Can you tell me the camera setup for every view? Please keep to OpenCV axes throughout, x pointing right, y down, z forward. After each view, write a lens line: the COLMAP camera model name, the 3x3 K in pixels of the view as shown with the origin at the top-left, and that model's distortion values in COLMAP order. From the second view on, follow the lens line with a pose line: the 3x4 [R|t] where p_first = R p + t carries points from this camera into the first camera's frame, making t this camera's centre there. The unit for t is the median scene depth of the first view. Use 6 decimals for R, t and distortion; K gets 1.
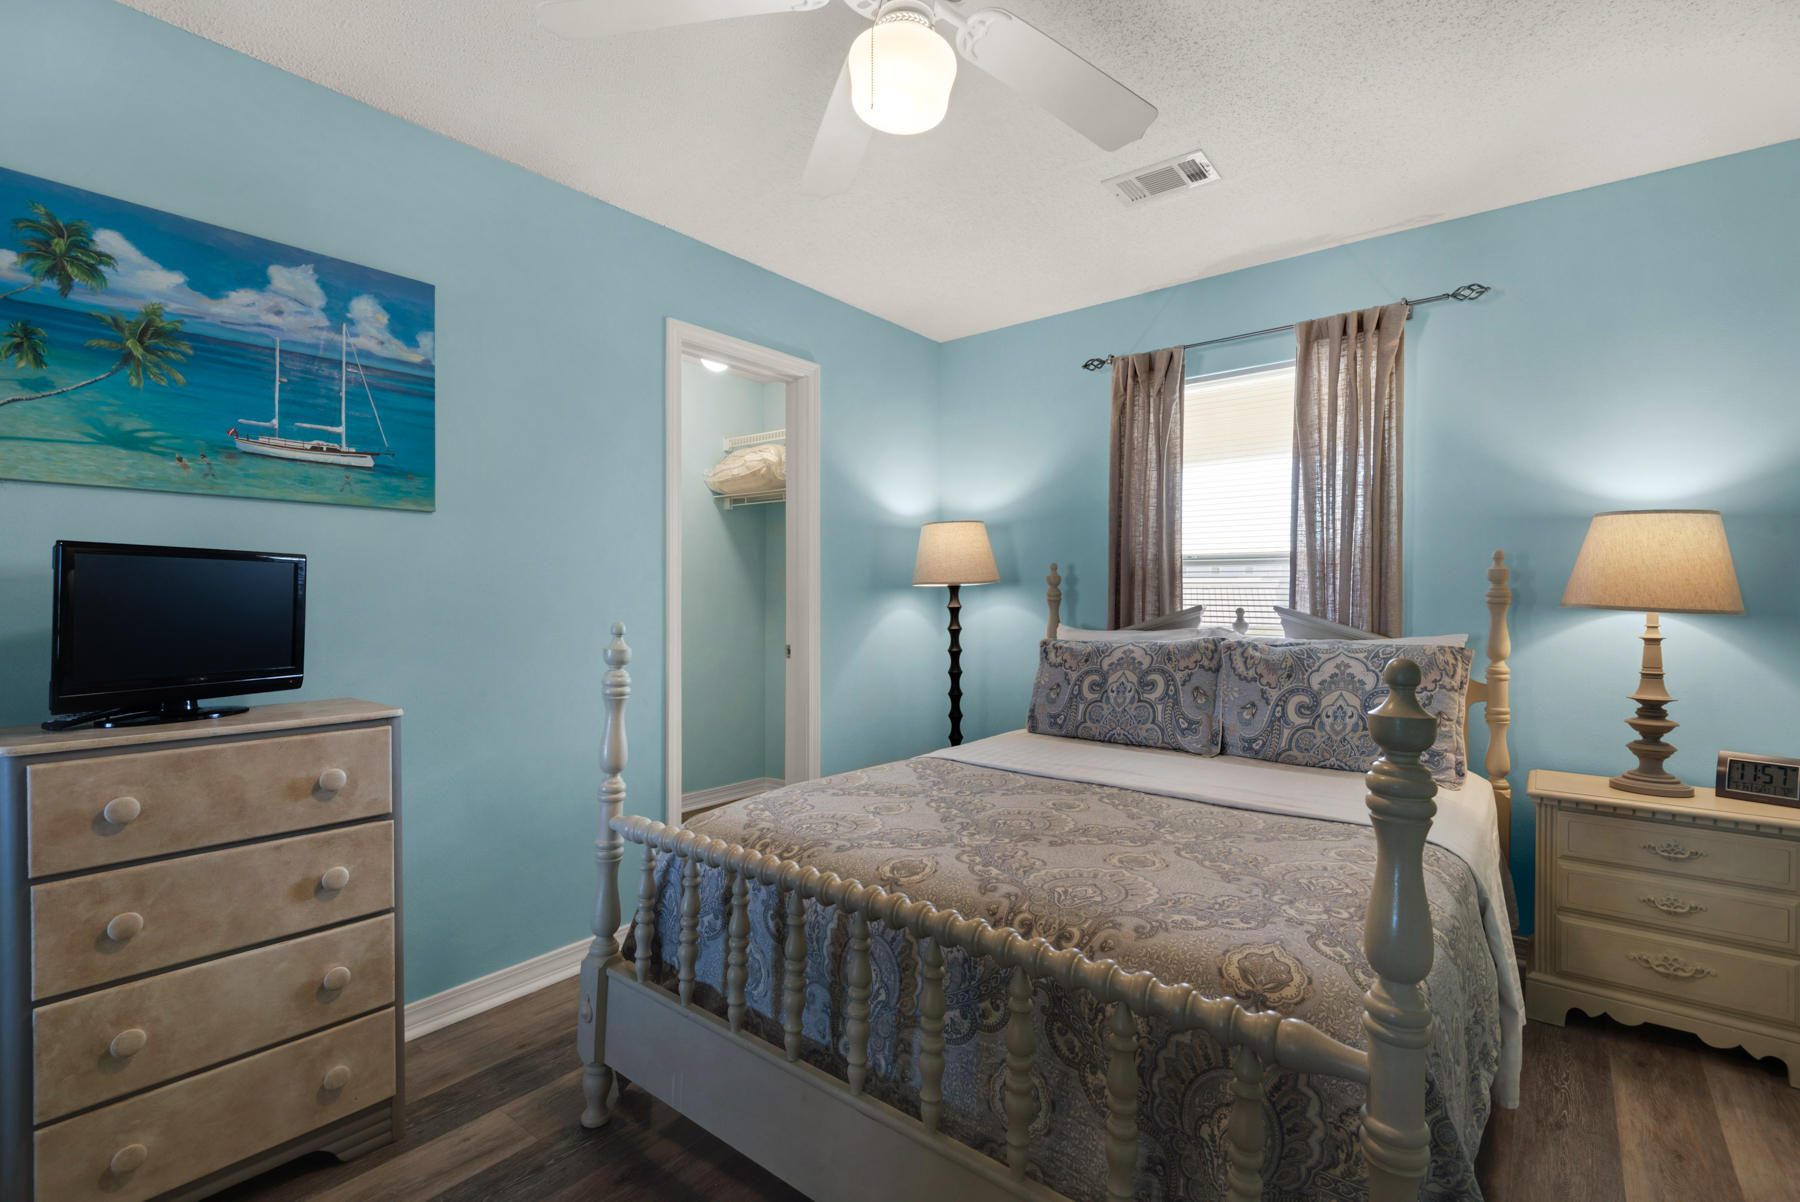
lens RADIAL K [[823.3, 0, 918.1], [0, 823.3, 597.0], [0, 0, 1]] dist [0.019080, -0.001304]
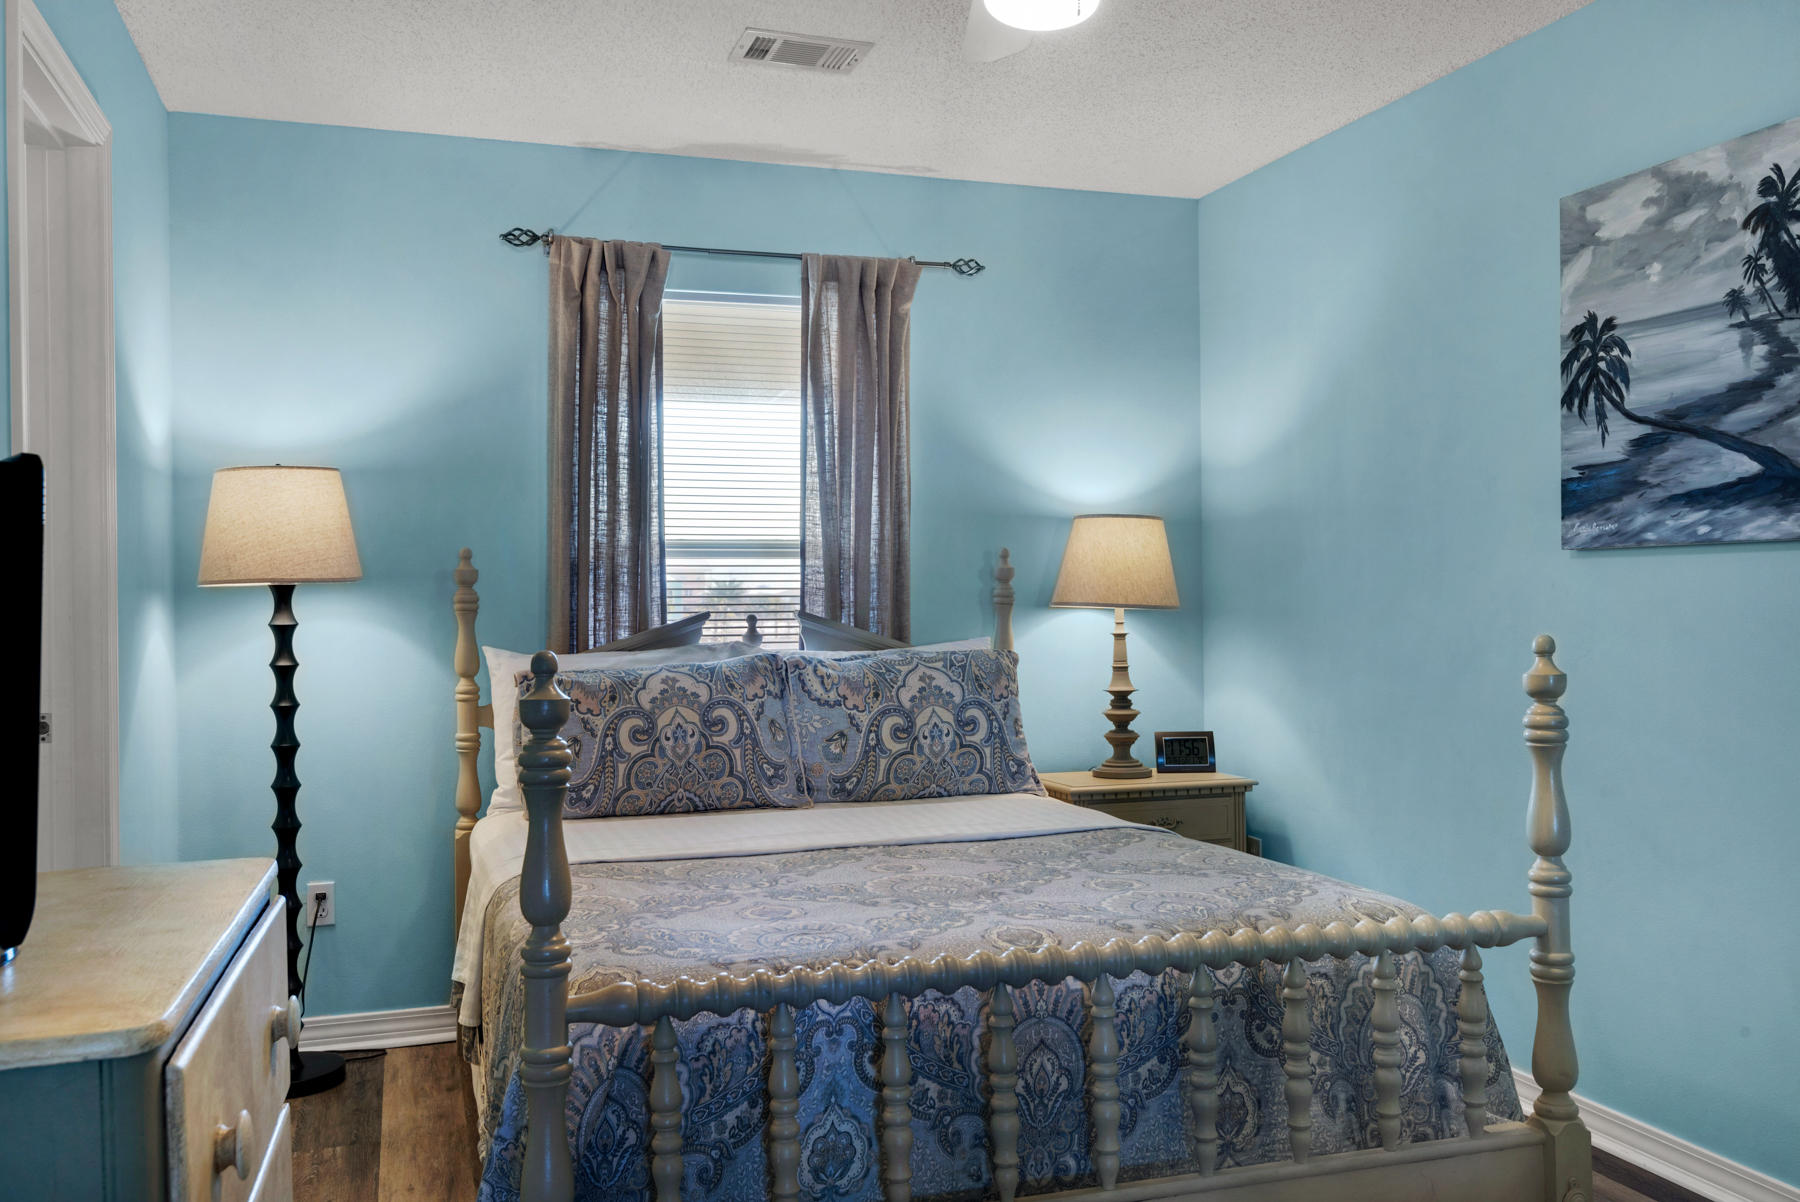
lens RADIAL K [[1463.4, 0, 900.0], [0, 1463.4, 601.0], [0, 0, 1]] dist [0.051525, -0.006776]
pose [[0.540257, -0.009940, 0.841441, -0.550413], [0.011778, 0.999922, 0.004250, -0.002793], [-0.841418, 0.007615, 0.540332, 0.138395]]
